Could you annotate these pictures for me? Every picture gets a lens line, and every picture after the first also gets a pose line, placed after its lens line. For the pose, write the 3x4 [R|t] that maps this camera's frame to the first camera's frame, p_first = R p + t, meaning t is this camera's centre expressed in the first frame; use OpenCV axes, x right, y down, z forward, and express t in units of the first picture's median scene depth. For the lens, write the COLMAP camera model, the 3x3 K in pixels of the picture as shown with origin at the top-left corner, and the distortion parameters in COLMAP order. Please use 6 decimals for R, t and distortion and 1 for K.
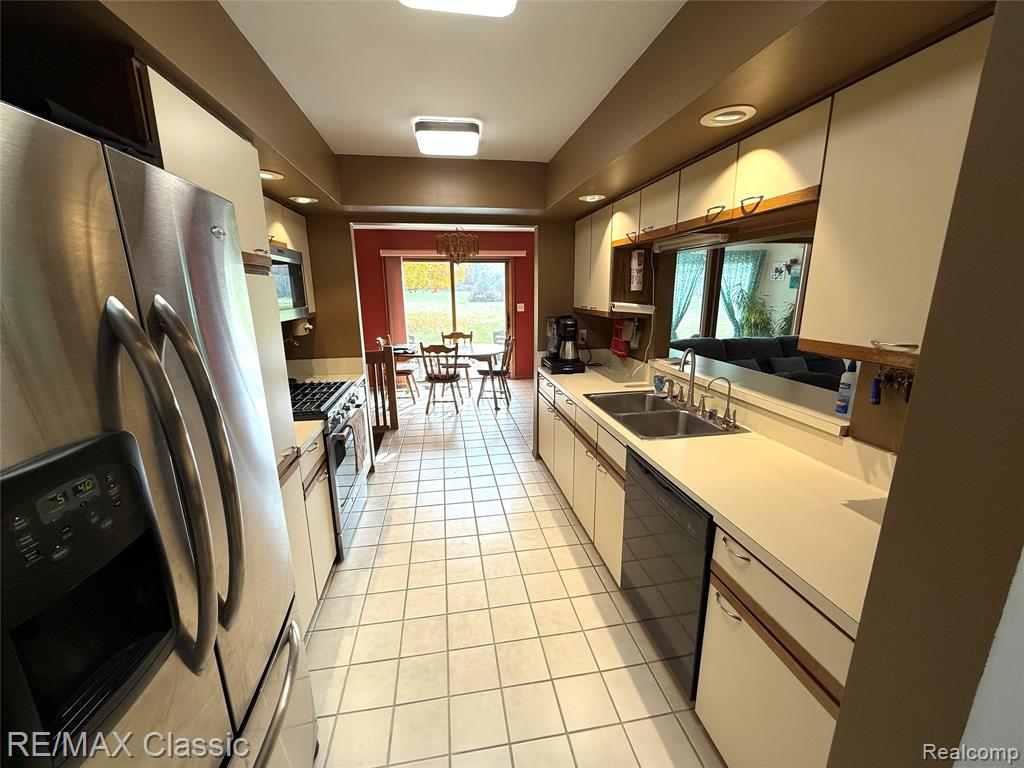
lens RADIAL K [[409.1, 0, 512.0], [0, 409.1, 384.0], [0, 0, 1]] dist [-0.000624, -0.000070]
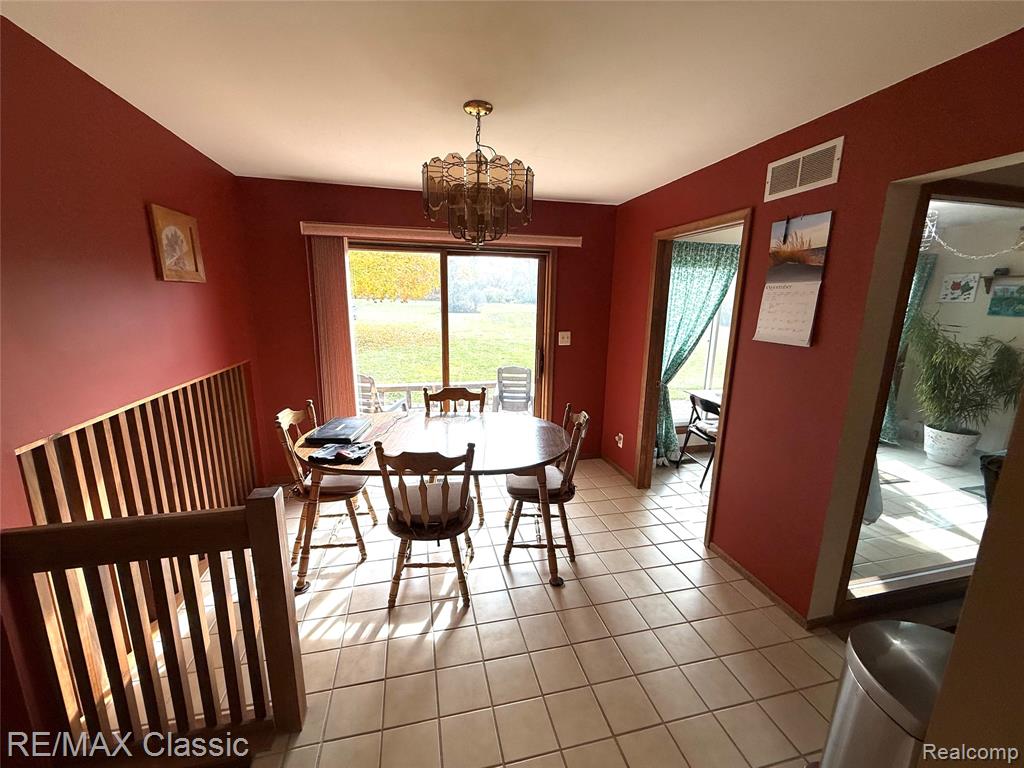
lens RADIAL K [[409.1, 0, 512.0], [0, 409.1, 384.0], [0, 0, 1]] dist [-0.000624, -0.000070]
pose [[0.997278, 0.009709, 0.073087, -0.100296], [-0.007615, 0.999554, -0.028879, -0.117833], [-0.073335, 0.028244, 0.996907, 0.486300]]
